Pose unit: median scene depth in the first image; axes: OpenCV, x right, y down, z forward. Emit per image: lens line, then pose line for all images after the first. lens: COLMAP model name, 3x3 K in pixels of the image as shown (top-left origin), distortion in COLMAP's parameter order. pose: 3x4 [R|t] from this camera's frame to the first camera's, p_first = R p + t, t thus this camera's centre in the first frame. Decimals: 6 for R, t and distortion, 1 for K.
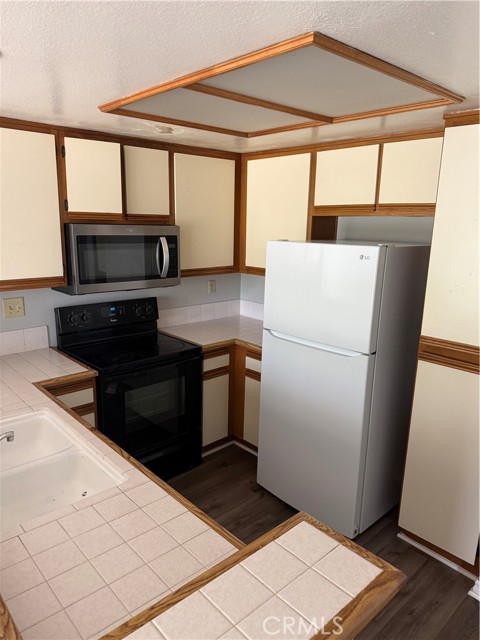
lens RADIAL K [[446.7, 0, 232.4], [0, 446.7, 319.7], [0, 0, 1]] dist [0.063431, -0.114971]
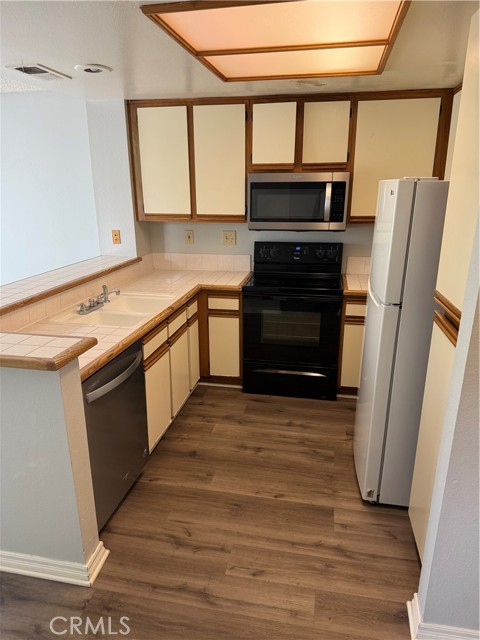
lens RADIAL K [[450.3, 0, 238.4], [0, 450.3, 336.6], [0, 0, 1]] dist [0.005939, -0.034191]
pose [[0.589675, 0.233636, -0.773109, 0.657087], [-0.164362, 0.971927, 0.168355, 0.030046], [0.790739, 0.027795, 0.611522, 0.166171]]
